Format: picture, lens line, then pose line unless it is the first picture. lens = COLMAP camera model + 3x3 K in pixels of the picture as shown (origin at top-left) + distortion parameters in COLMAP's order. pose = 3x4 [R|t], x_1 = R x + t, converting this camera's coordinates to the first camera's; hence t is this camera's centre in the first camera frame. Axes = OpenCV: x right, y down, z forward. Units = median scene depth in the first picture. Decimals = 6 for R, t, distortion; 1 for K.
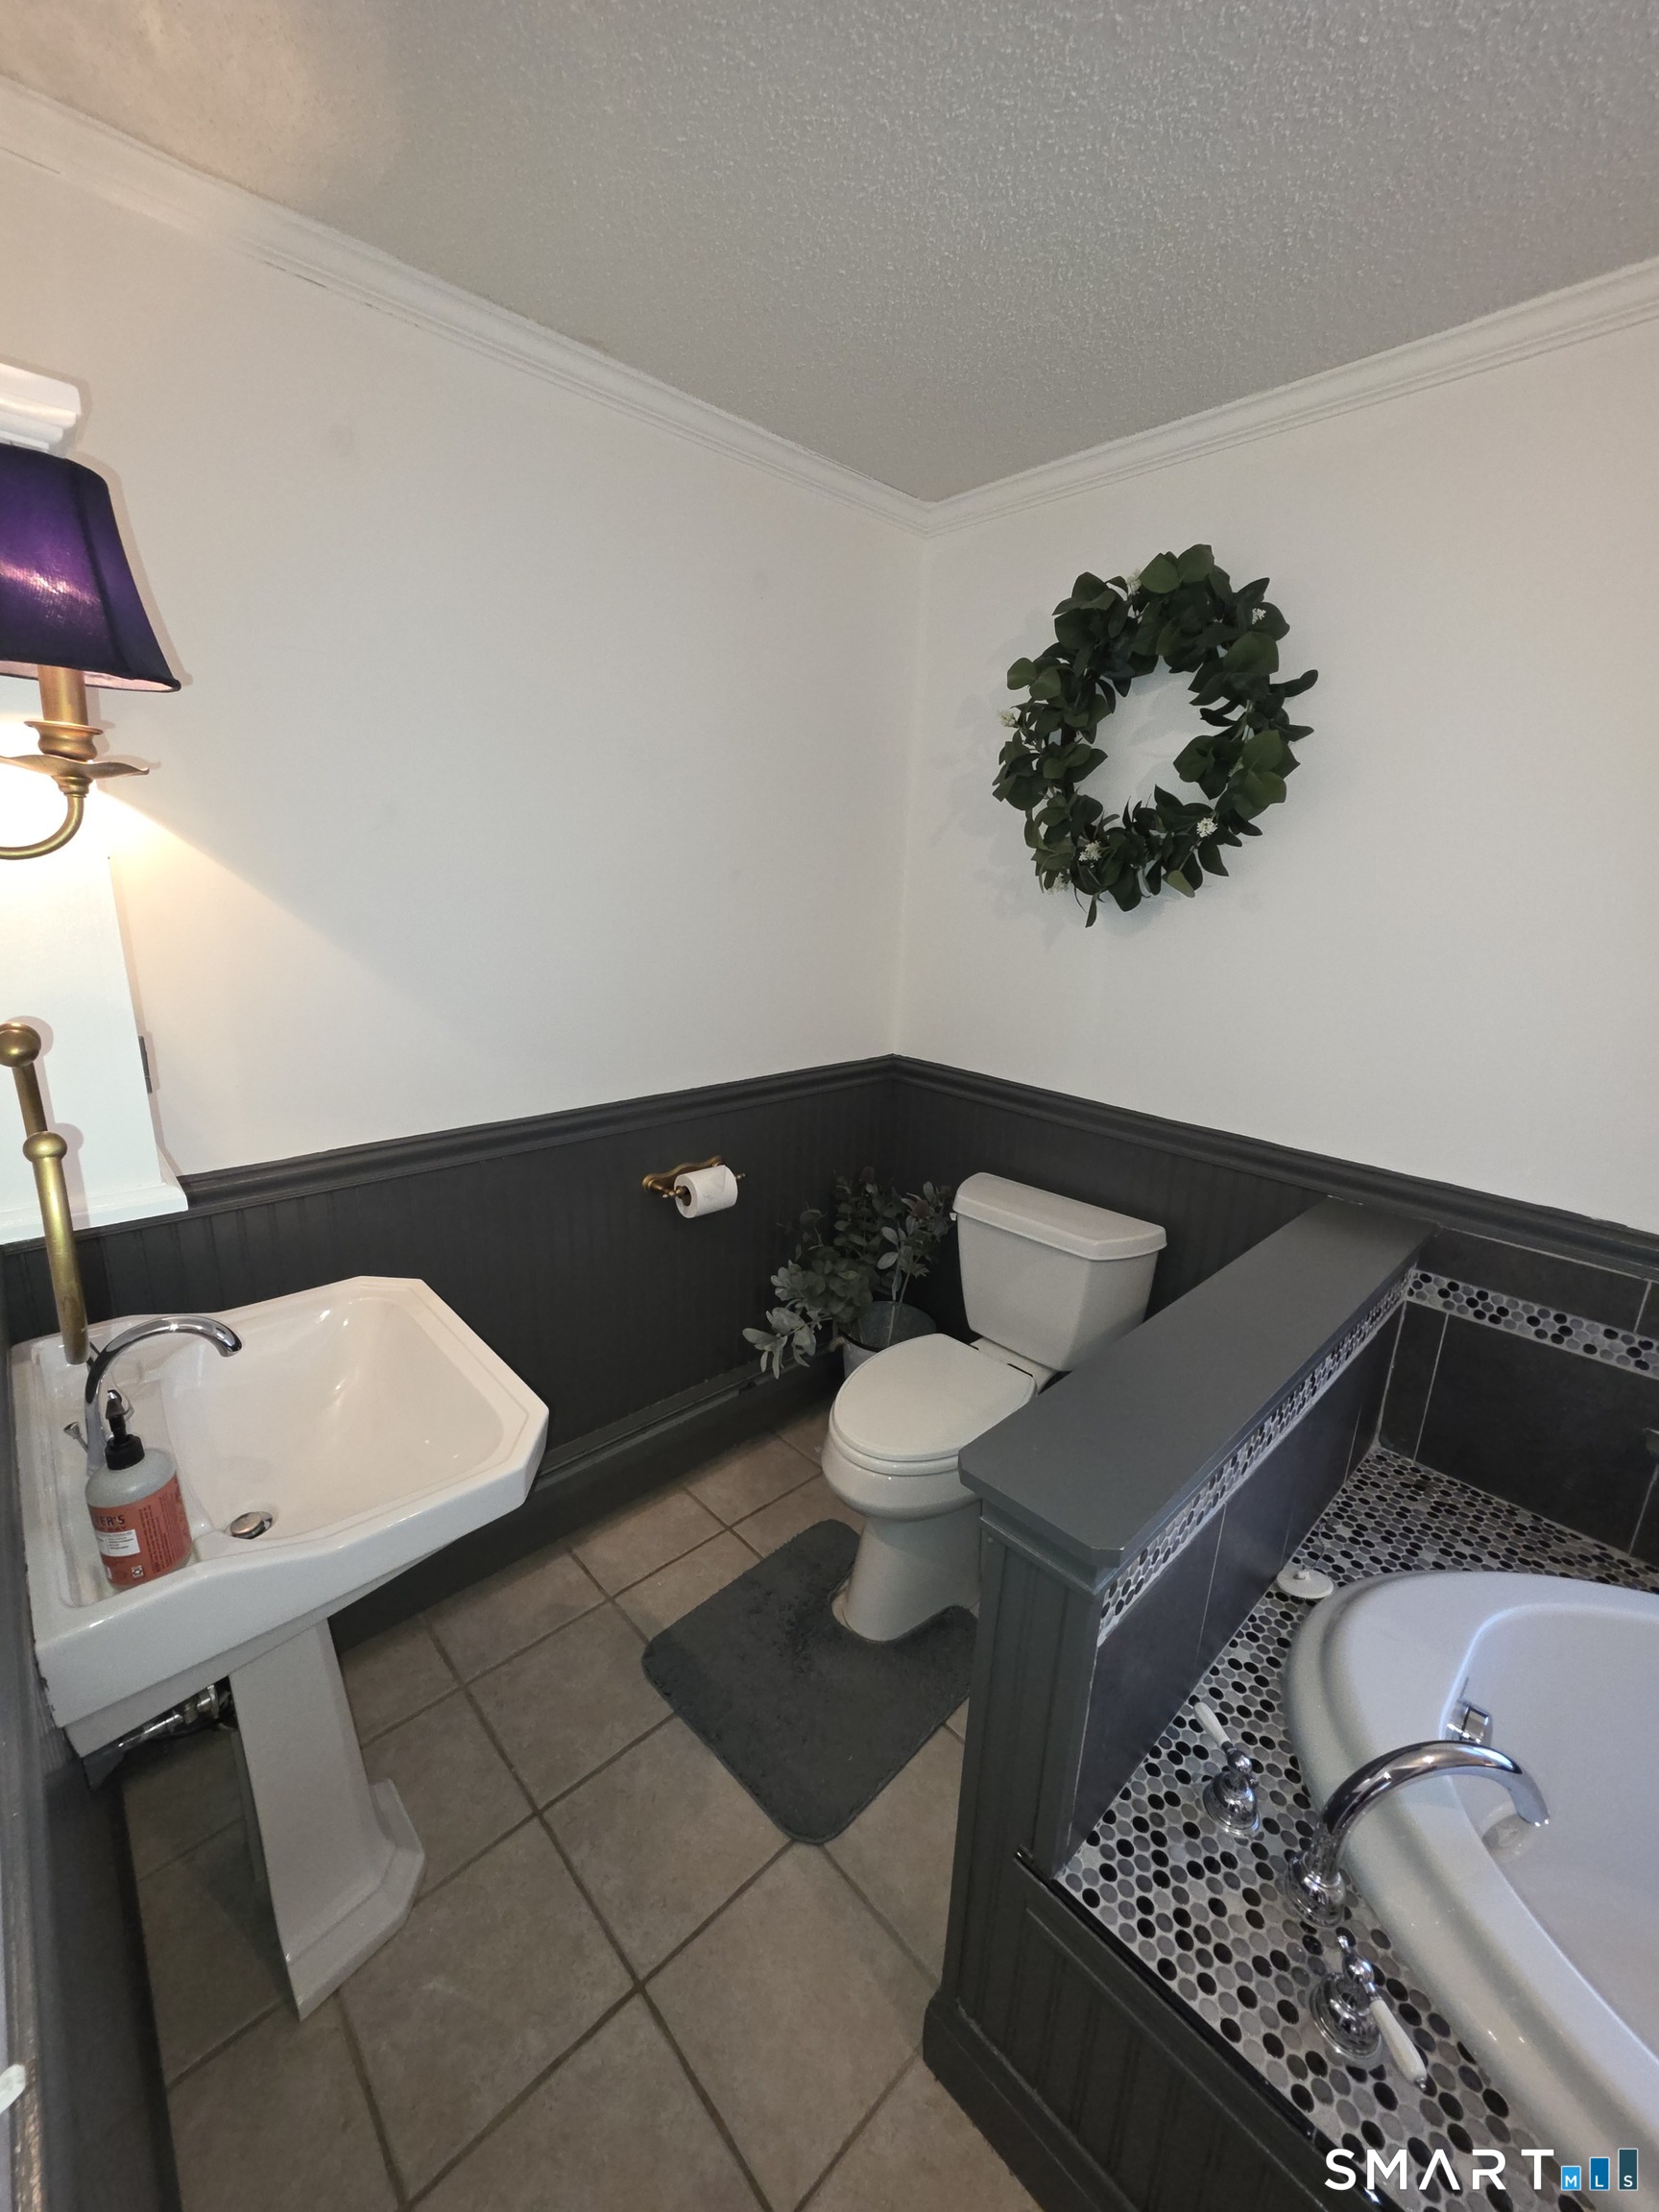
lens RADIAL K [[880.2, 0, 831.2], [0, 880.2, 1098.6], [0, 0, 1]] dist [-0.001191, 0.002001]
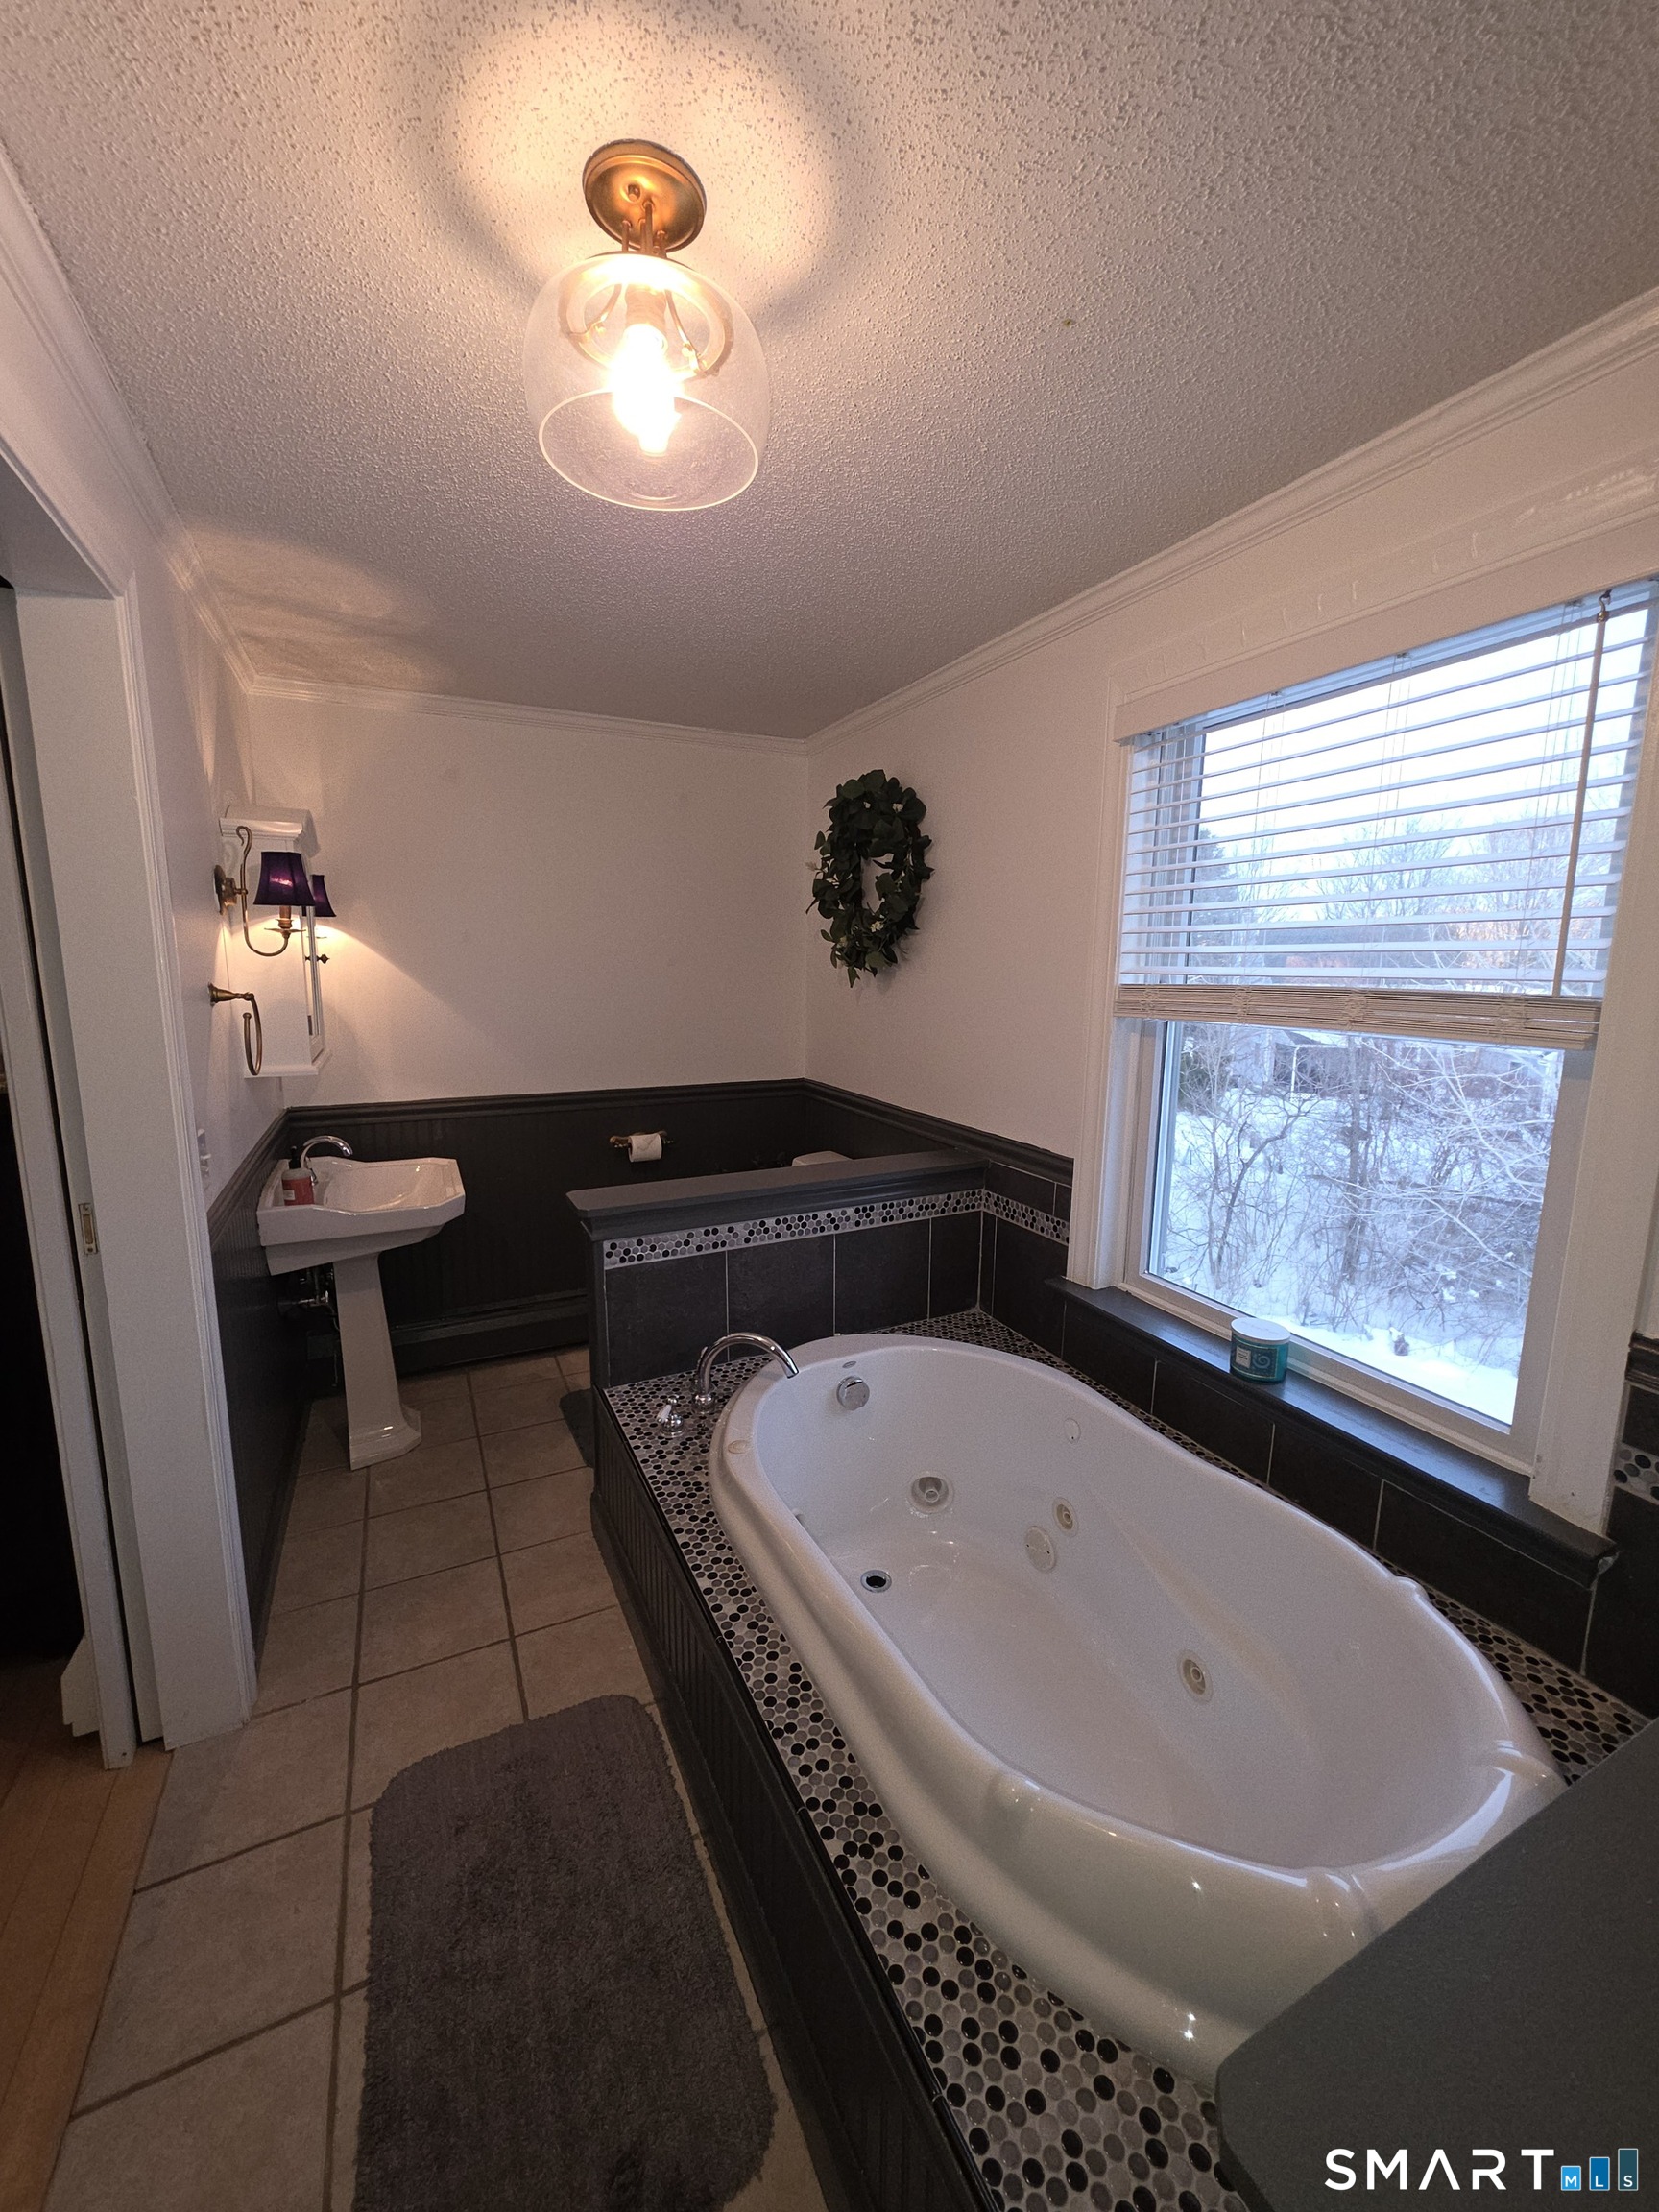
lens RADIAL K [[880.2, 0, 833.1], [0, 880.2, 1098.3], [0, 0, 1]] dist [-0.001191, 0.002001]
pose [[0.954392, 0.018460, -0.297986, 1.402473], [-0.050053, 0.993853, -0.098742, 0.321125], [0.294331, 0.109154, 0.949450, -0.995504]]
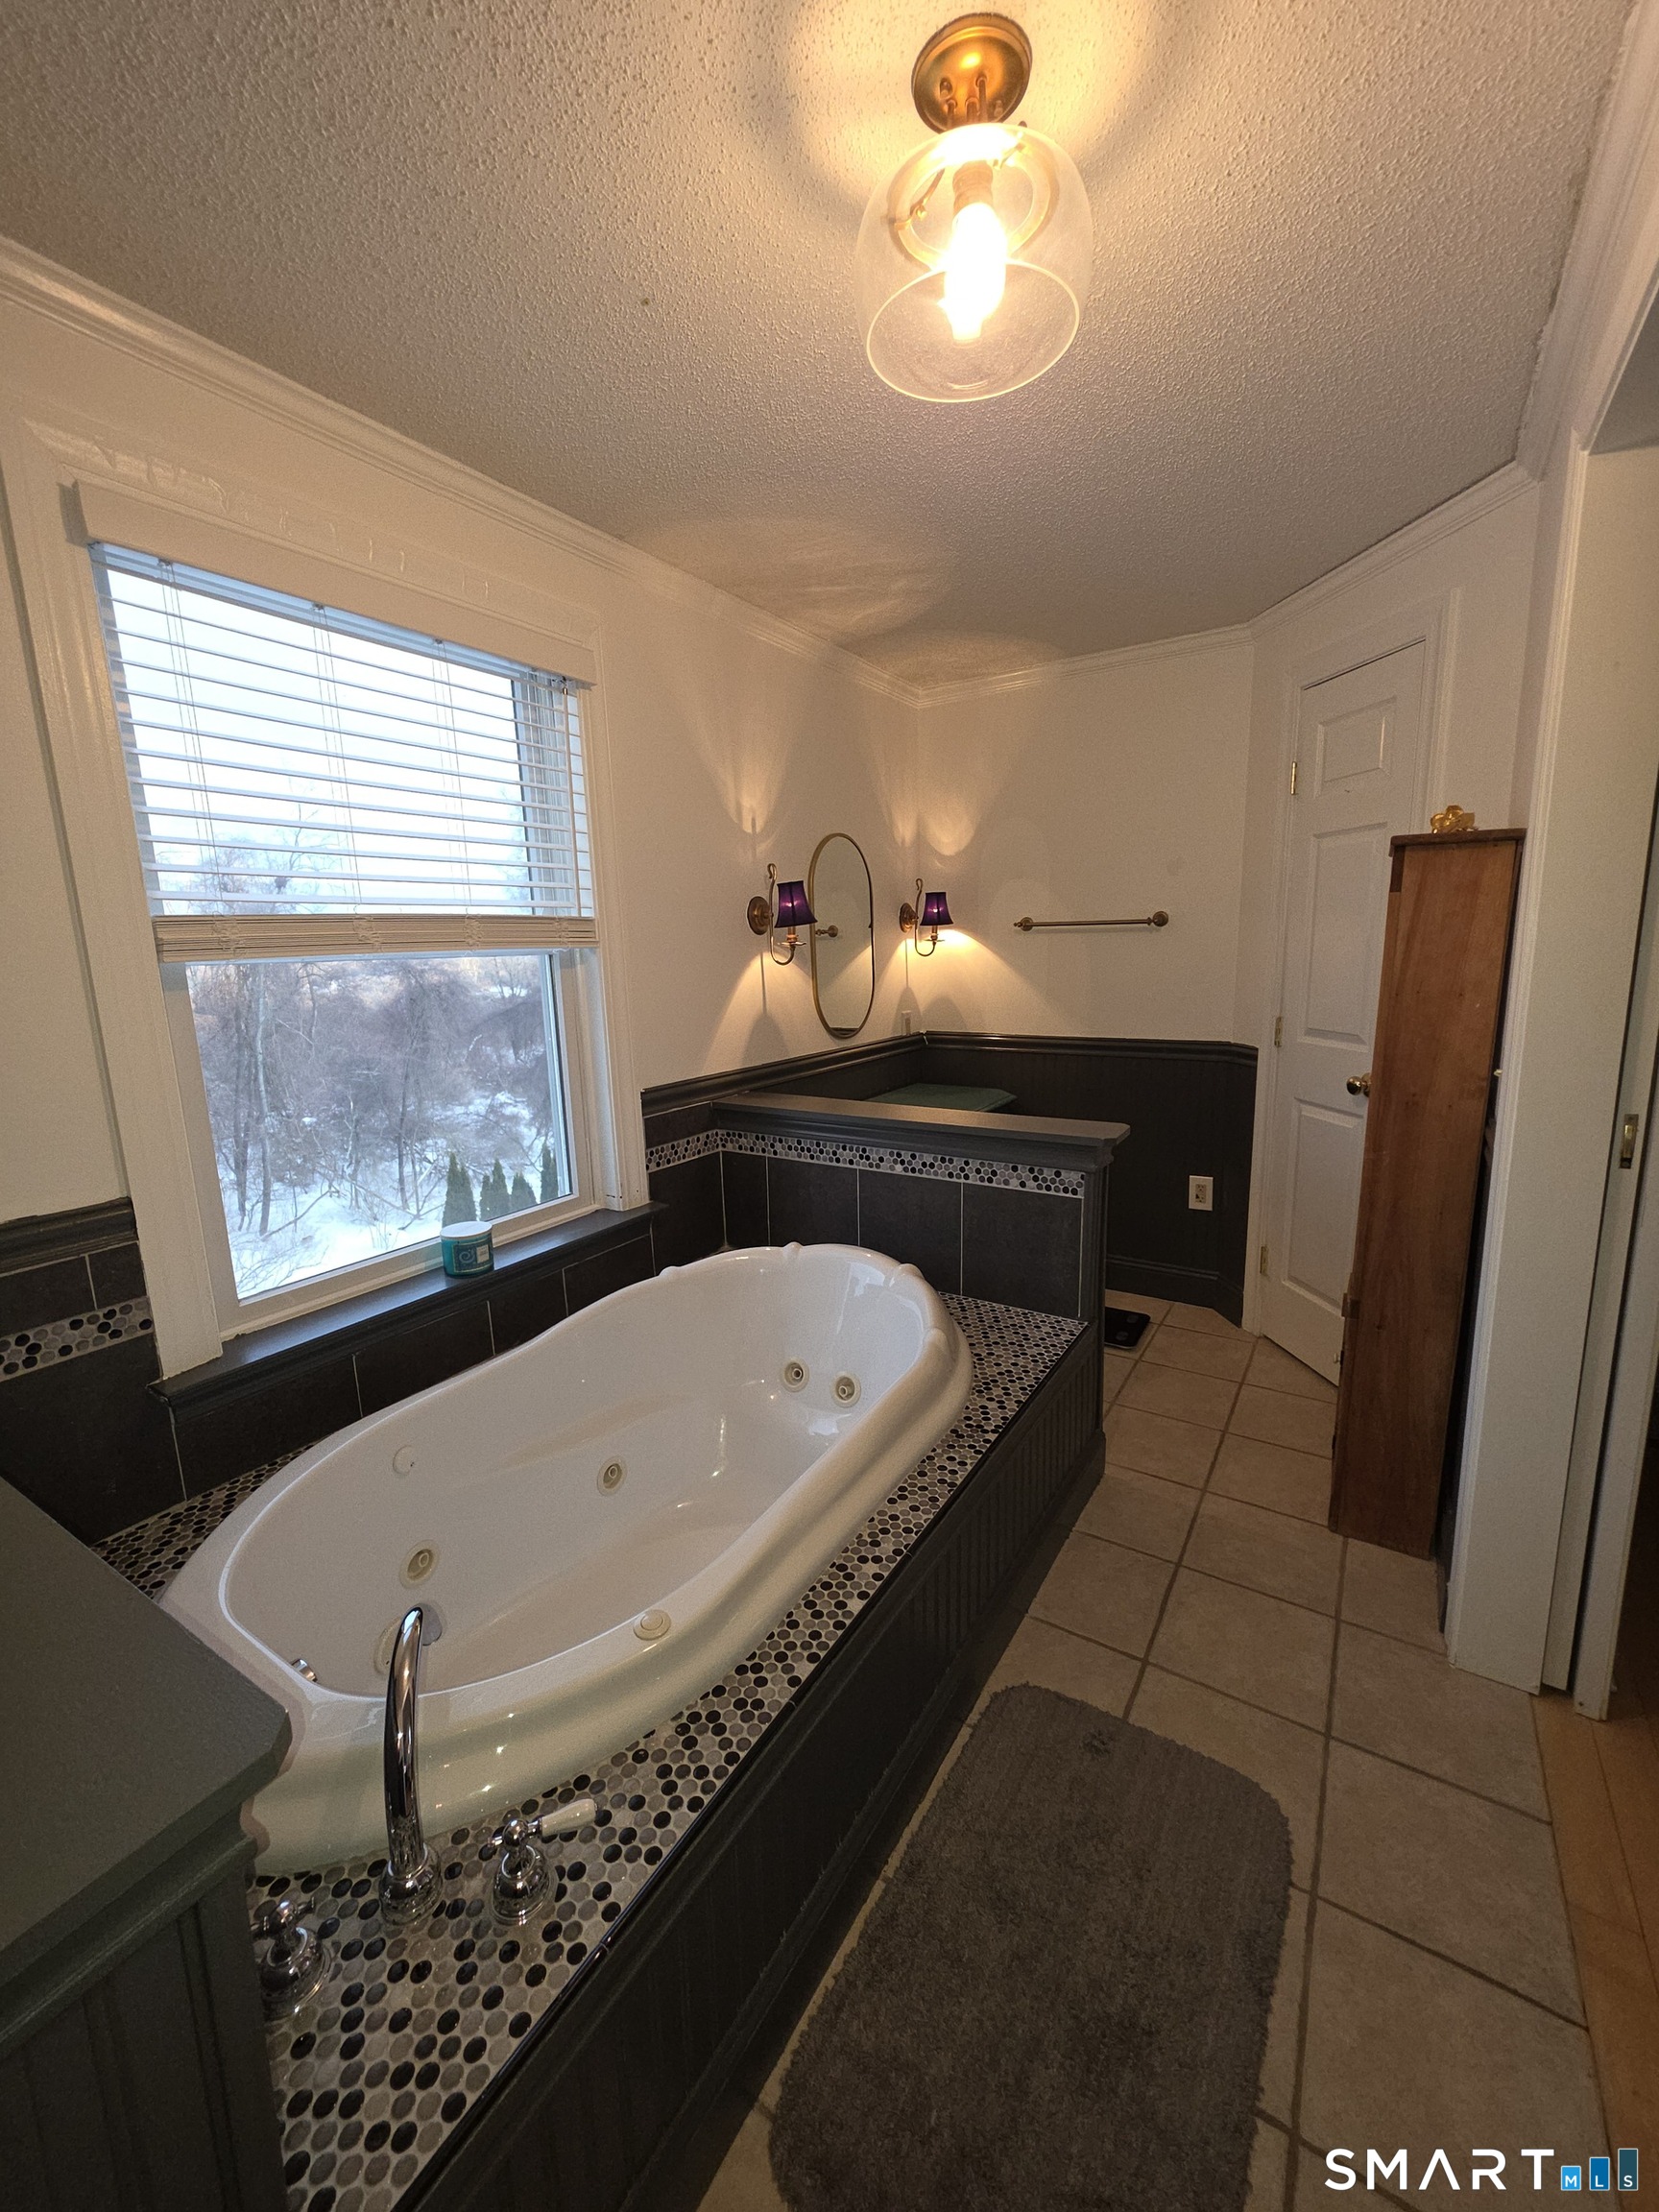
lens RADIAL K [[880.2, 0, 829.1], [0, 880.2, 1107.3], [0, 0, 1]] dist [-0.001191, 0.002001]
pose [[-0.246060, -0.202834, 0.947794, -0.248171], [0.264703, 0.926623, 0.267024, 0.014228], [-0.932409, 0.316588, -0.174314, 0.467049]]
